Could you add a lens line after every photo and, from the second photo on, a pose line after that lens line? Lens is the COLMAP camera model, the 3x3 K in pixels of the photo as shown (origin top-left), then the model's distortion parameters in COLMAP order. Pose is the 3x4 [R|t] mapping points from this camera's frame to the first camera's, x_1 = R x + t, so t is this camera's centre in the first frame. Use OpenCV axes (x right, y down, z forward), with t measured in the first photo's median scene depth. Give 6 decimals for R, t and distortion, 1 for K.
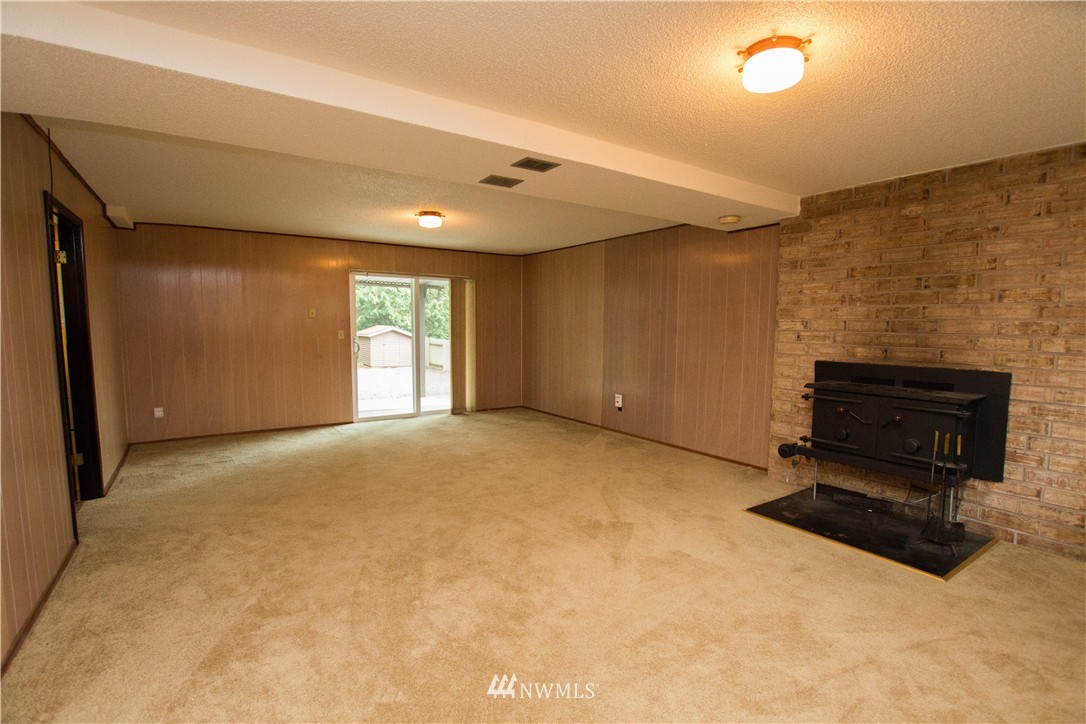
lens RADIAL K [[512.4, 0, 549.4], [0, 512.4, 366.0], [0, 0, 1]] dist [-0.002257, -0.000297]
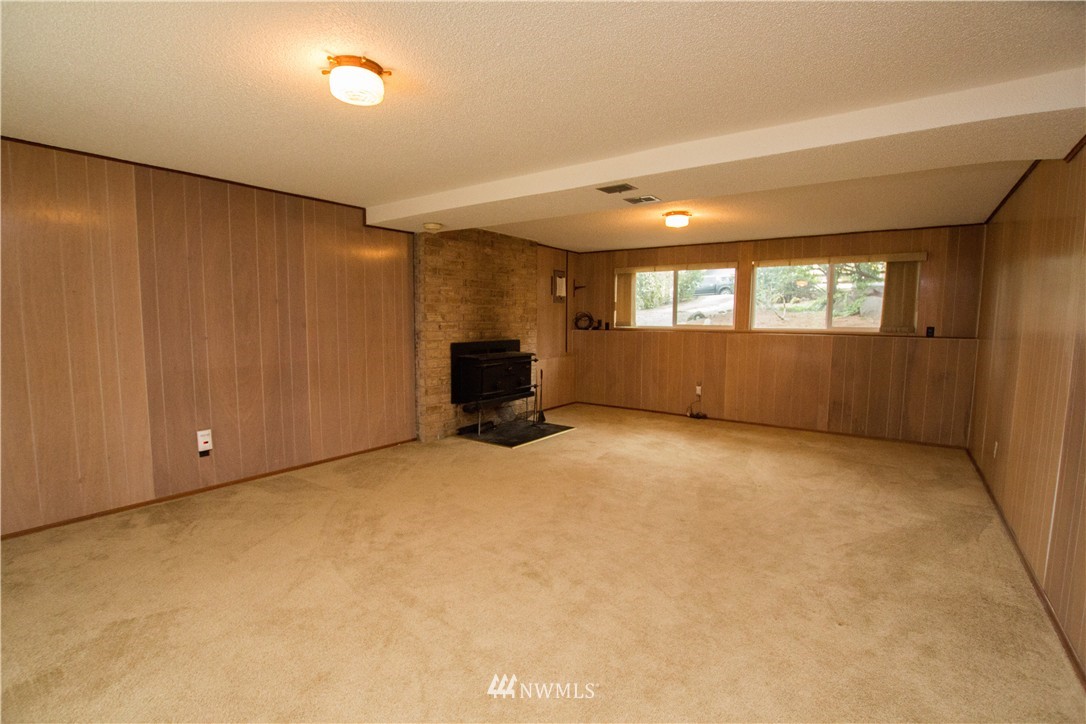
lens RADIAL K [[512.4, 0, 549.4], [0, 512.4, 366.0], [0, 0, 1]] dist [-0.002257, -0.000297]
pose [[-0.336771, -0.103406, 0.935891, -0.921390], [0.065969, 0.988918, 0.133004, -0.122481], [-0.939273, 0.106532, -0.326217, 1.271560]]
